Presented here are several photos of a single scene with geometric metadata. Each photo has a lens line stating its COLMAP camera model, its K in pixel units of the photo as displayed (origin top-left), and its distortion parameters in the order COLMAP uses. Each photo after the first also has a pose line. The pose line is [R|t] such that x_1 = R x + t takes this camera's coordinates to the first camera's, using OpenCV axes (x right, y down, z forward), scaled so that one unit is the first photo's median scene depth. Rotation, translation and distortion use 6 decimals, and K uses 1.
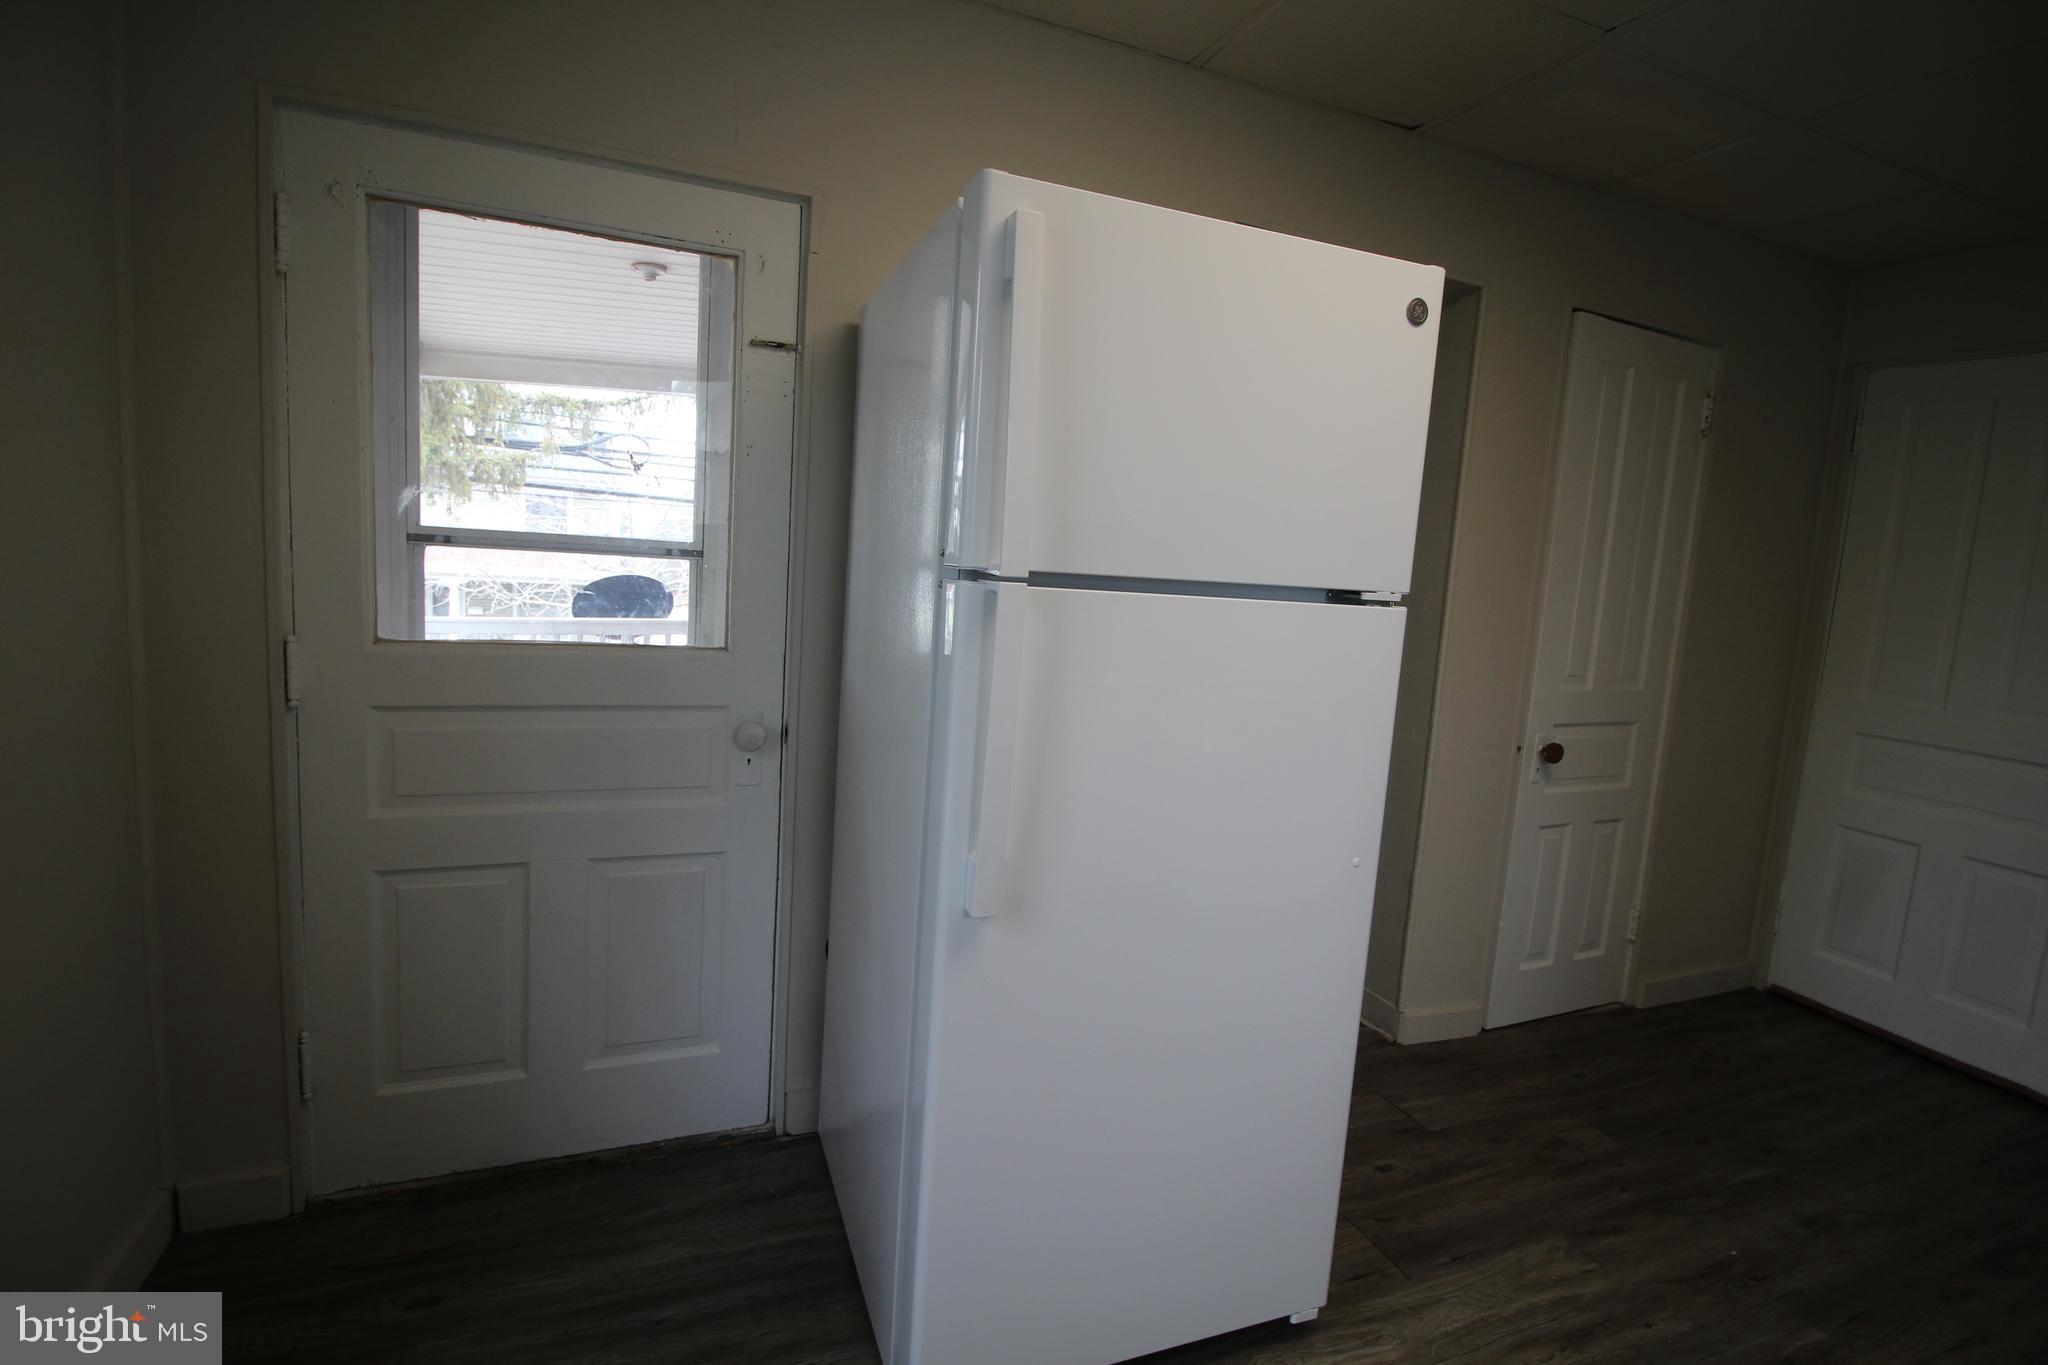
lens RADIAL K [[955.2, 0, 1024.0], [0, 955.2, 682.5], [0, 0, 1]] dist [-0.024319, -0.000894]
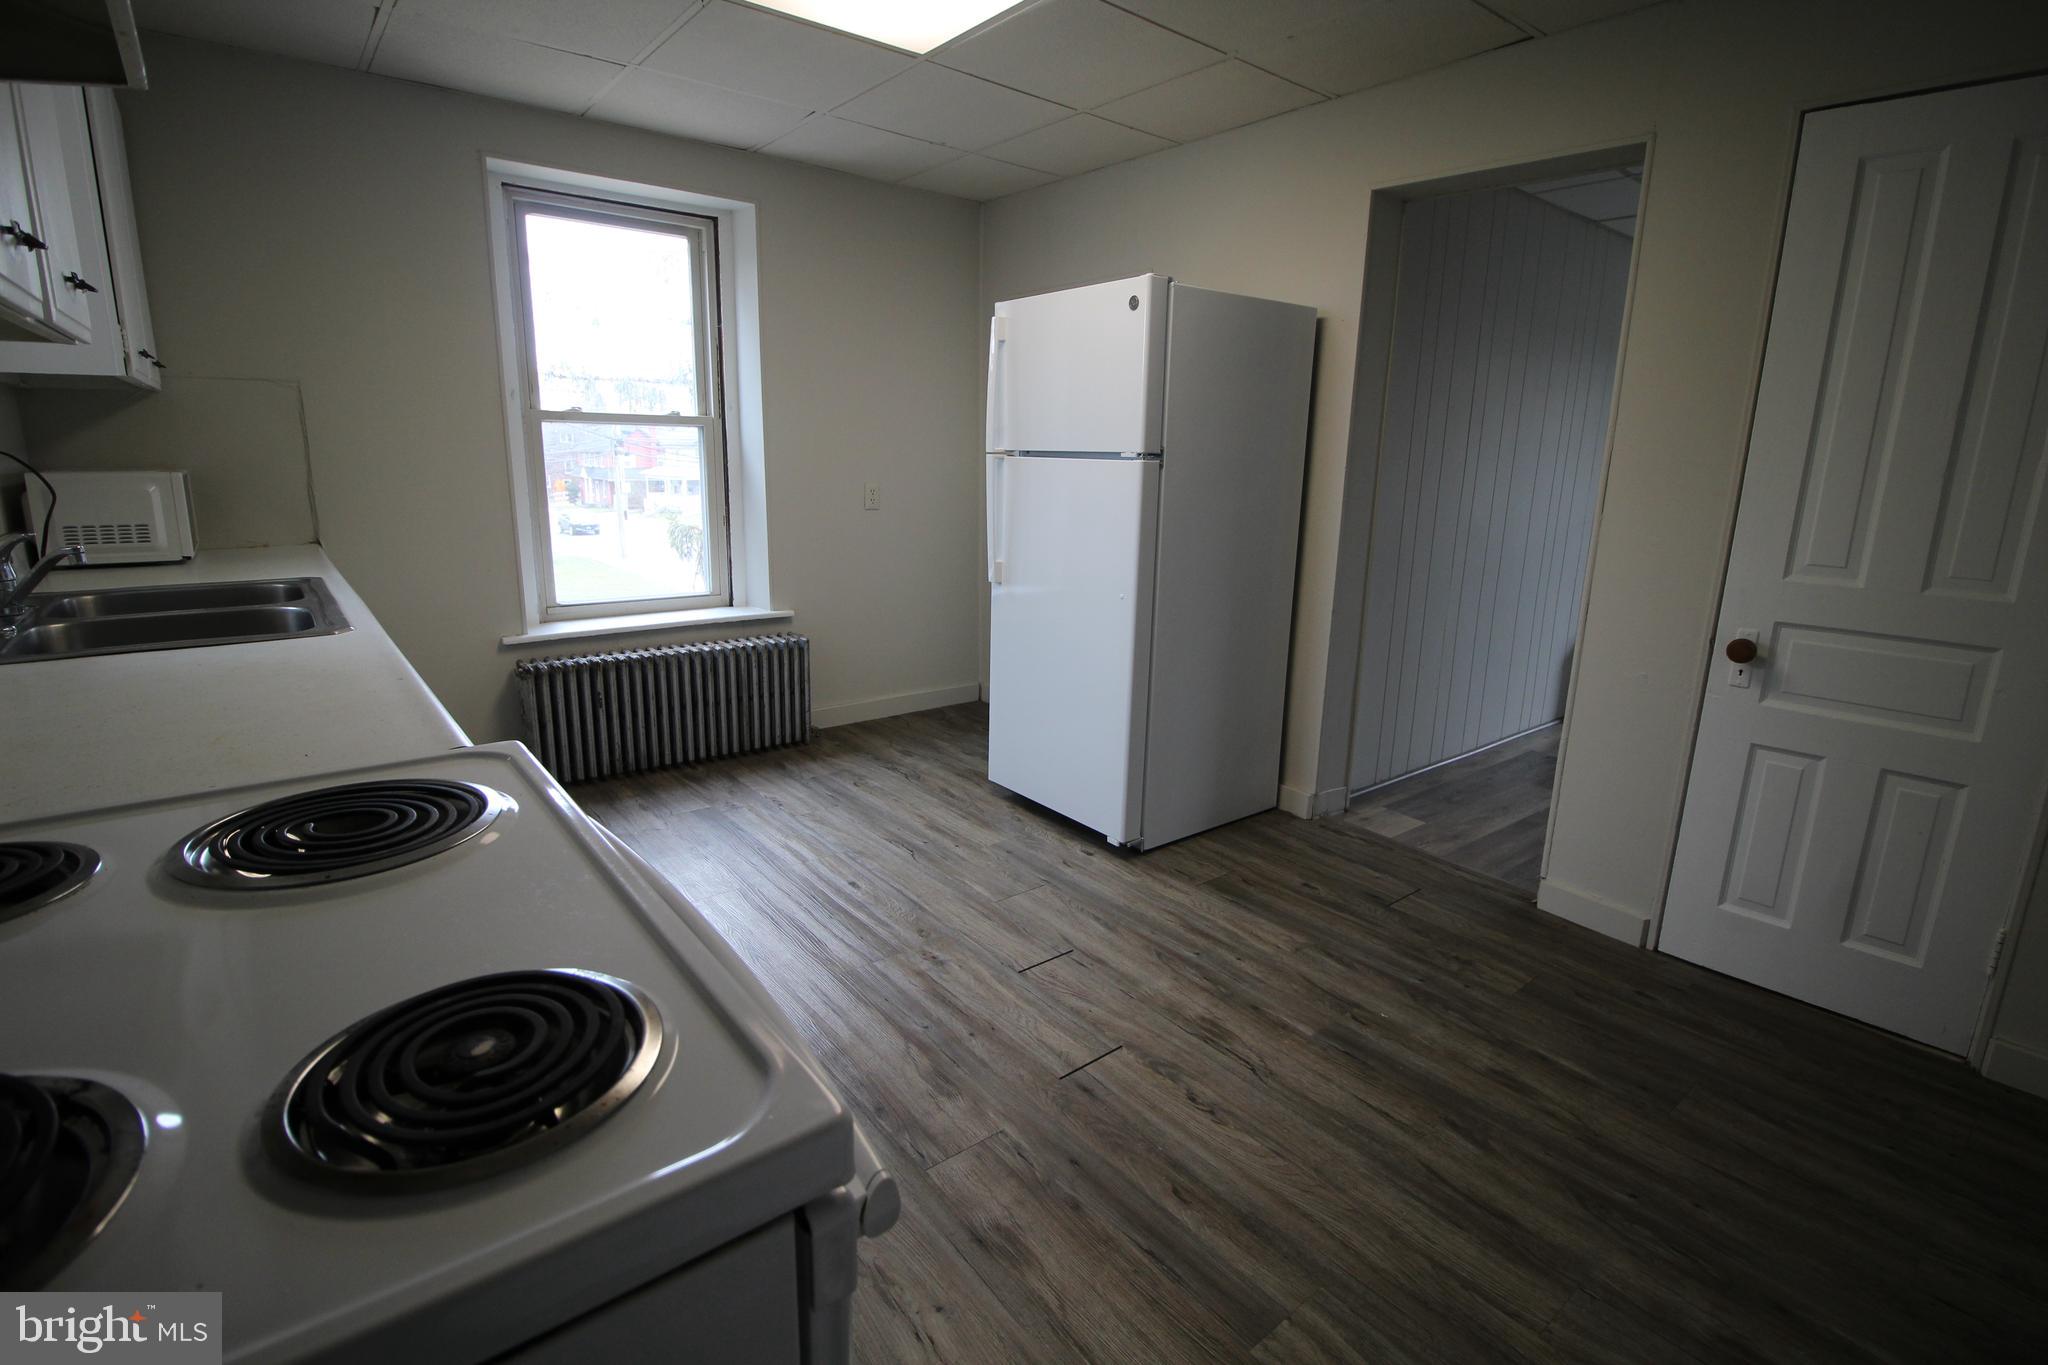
lens RADIAL K [[955.2, 0, 1024.0], [0, 955.2, 682.5], [0, 0, 1]] dist [-0.024319, -0.000894]
pose [[0.292459, 0.167572, -0.941482, 1.109344], [-0.123201, 0.982925, 0.136678, 0.063228], [0.948309, 0.076019, 0.308110, 0.116220]]
